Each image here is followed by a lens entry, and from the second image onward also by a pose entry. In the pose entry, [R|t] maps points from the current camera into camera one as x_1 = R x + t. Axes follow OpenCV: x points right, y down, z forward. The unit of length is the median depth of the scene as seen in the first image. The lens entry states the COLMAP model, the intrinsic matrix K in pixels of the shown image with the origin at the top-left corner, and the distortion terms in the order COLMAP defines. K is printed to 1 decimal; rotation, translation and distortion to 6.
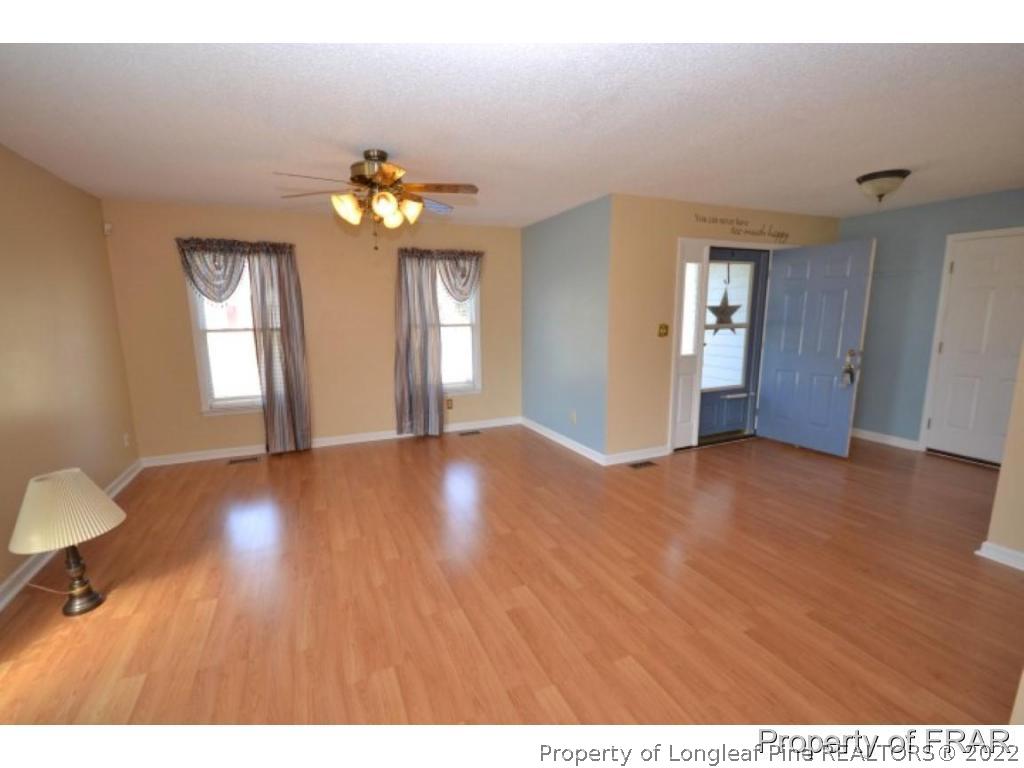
lens RADIAL K [[454.2, 0, 504.1], [0, 454.2, 389.2], [0, 0, 1]] dist [-0.002157, -0.004471]
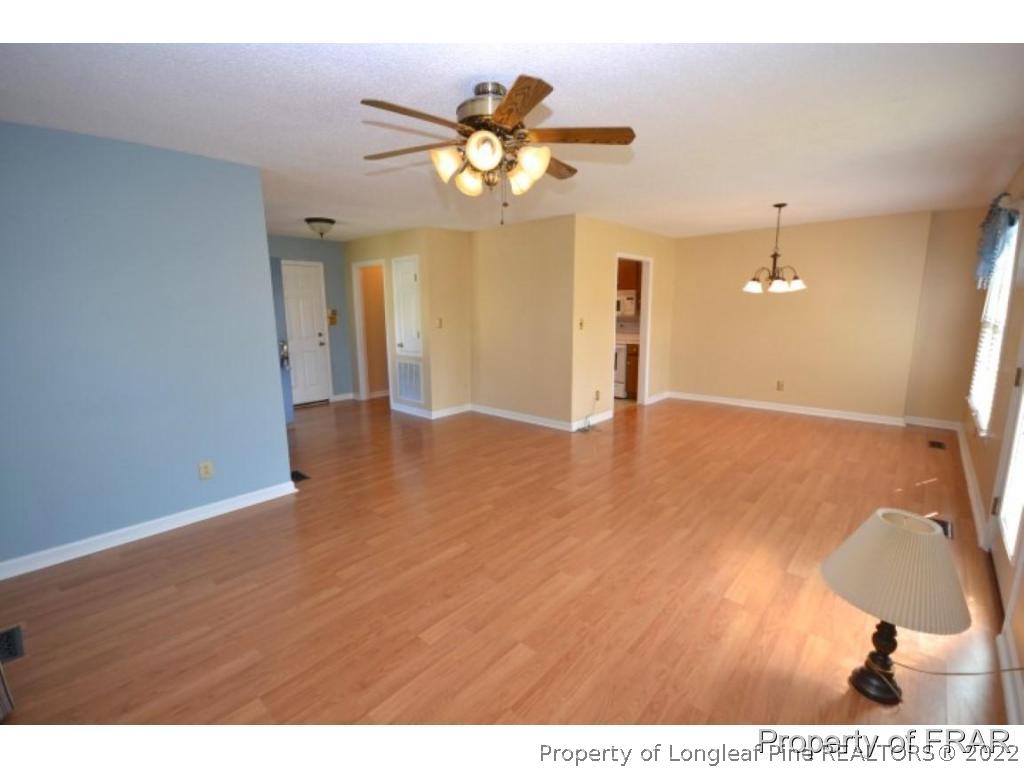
lens RADIAL K [[454.2, 0, 508.5], [0, 454.2, 385.9], [0, 0, 1]] dist [-0.002157, -0.004471]
pose [[-0.407383, -0.144349, 0.901778, -0.648432], [0.171750, 0.957701, 0.230889, -0.143445], [-0.896962, 0.248940, -0.365359, 0.855843]]
